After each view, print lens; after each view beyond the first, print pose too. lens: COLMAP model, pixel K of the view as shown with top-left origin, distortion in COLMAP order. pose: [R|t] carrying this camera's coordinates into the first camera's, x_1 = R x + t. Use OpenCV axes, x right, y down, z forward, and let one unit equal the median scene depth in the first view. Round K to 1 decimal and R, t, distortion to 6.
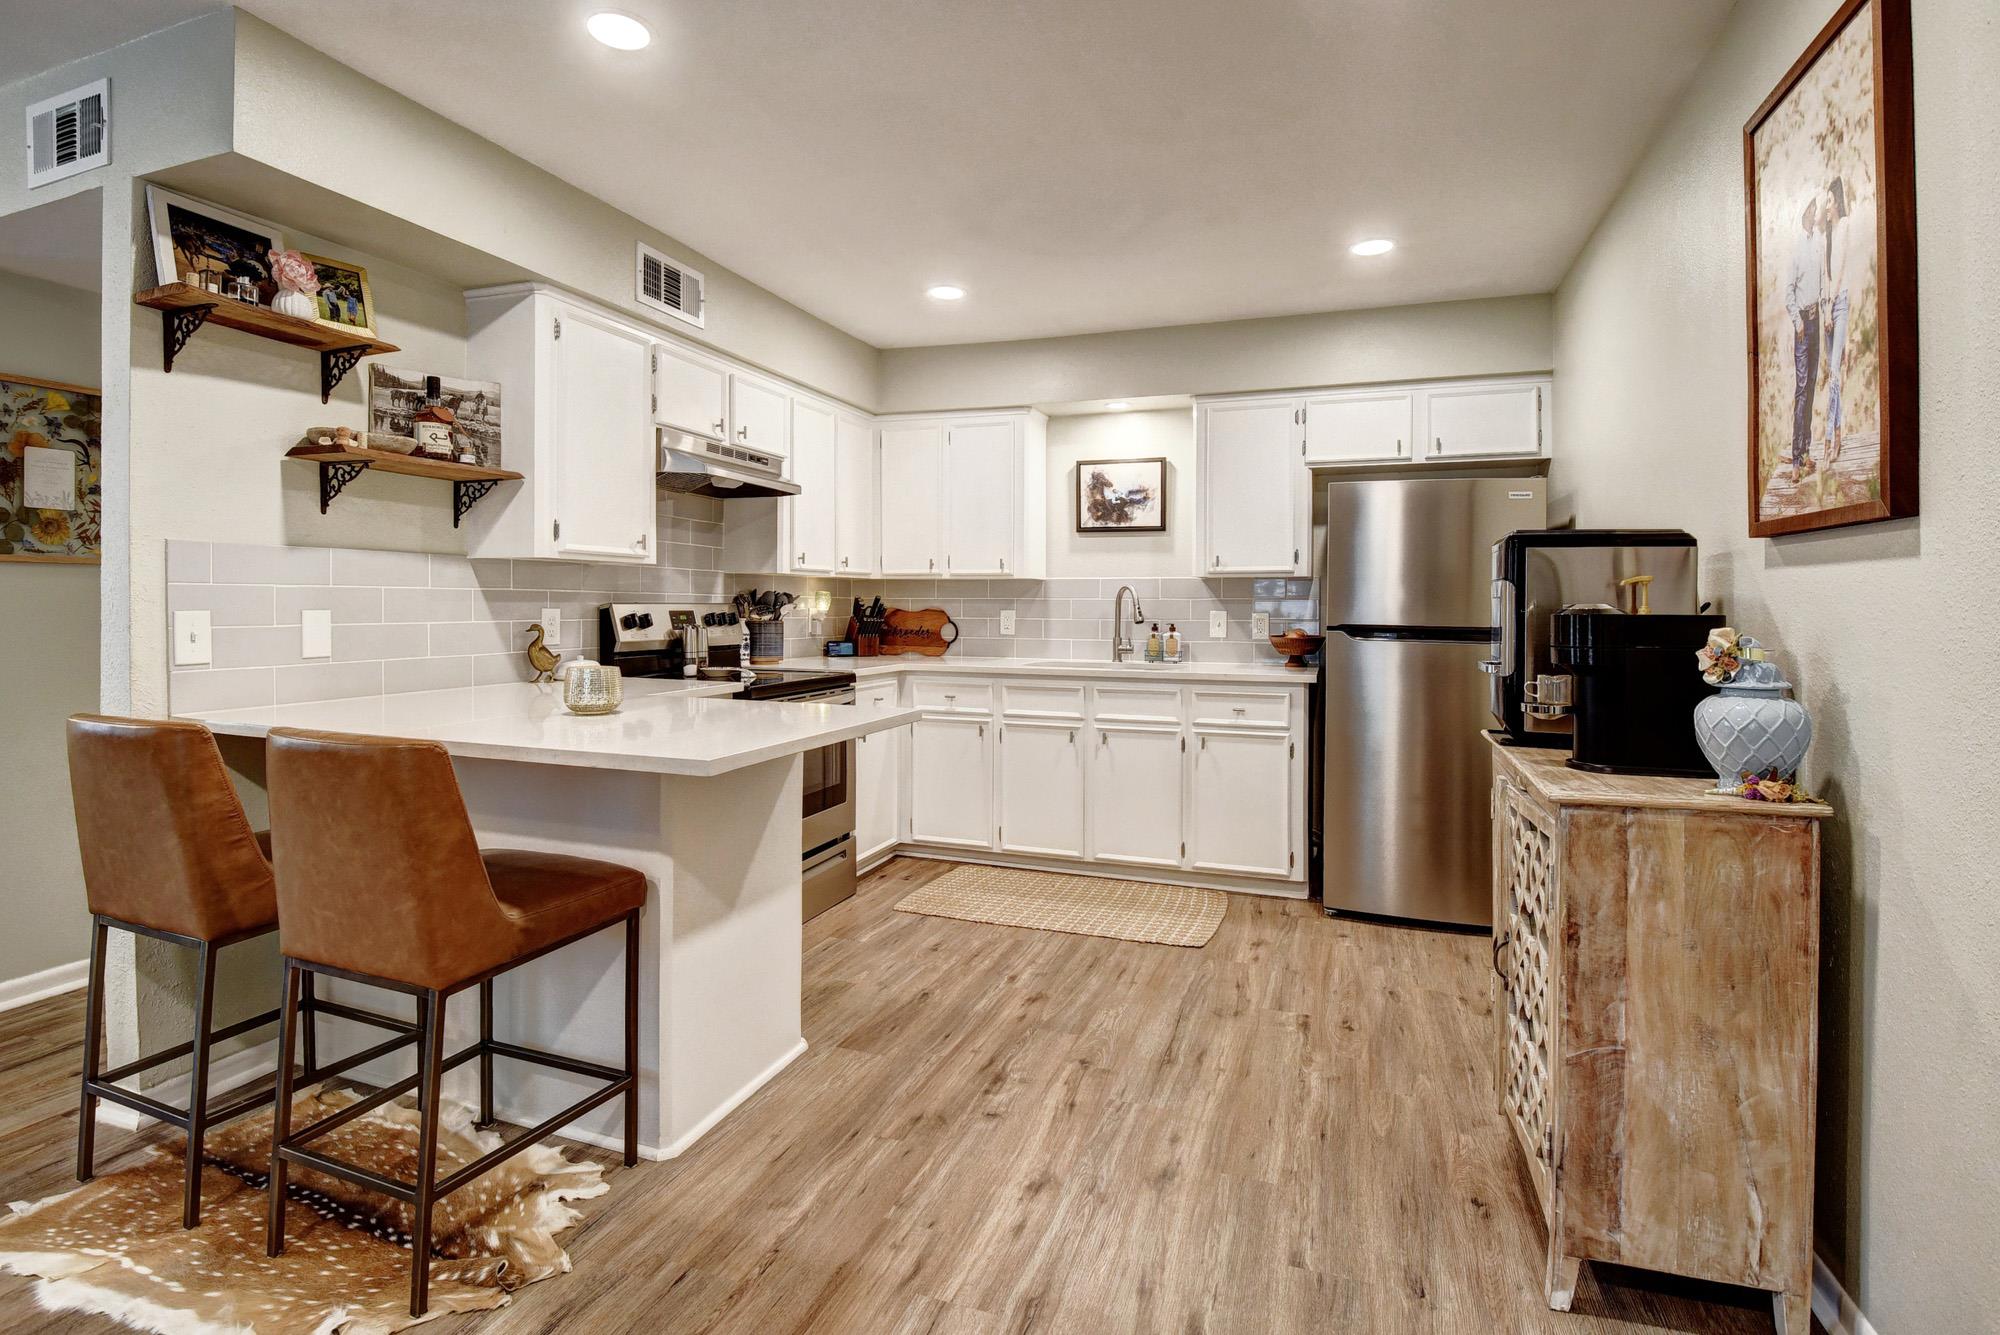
lens RADIAL K [[972.2, 0, 1003.8], [0, 972.2, 609.0], [0, 0, 1]] dist [-0.039123, -0.001378]
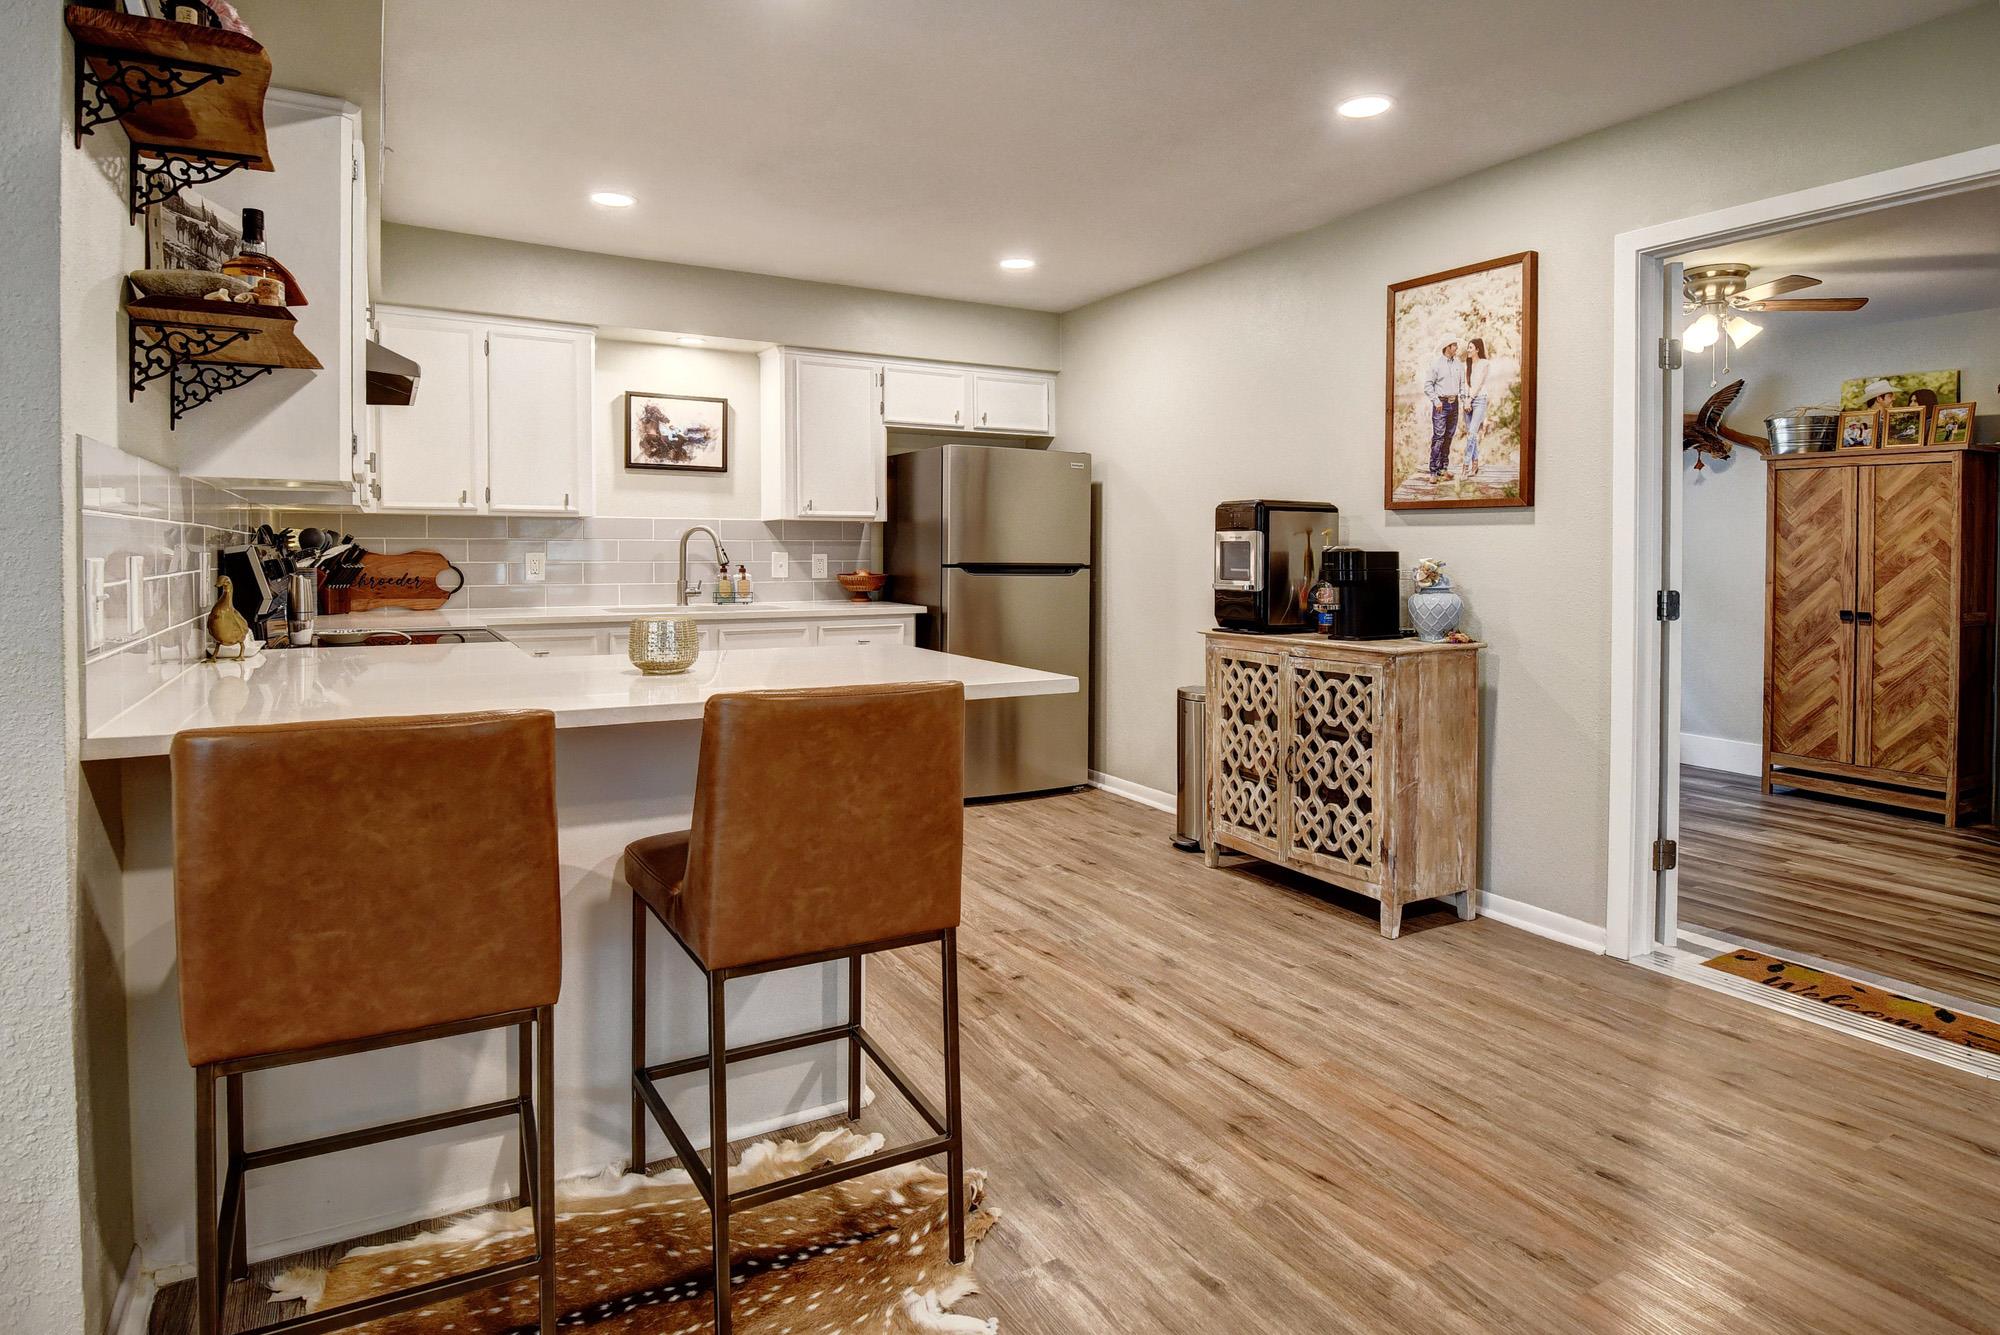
lens RADIAL K [[1039.0, 0, 1005.2], [0, 1039.0, 554.2], [0, 0, 1]] dist [-0.000960, -0.021876]
pose [[0.669902, -0.006019, 0.742425, -0.600940], [0.003352, 0.999981, 0.005082, -0.000667], [-0.742442, -0.000916, 0.669909, 0.096379]]
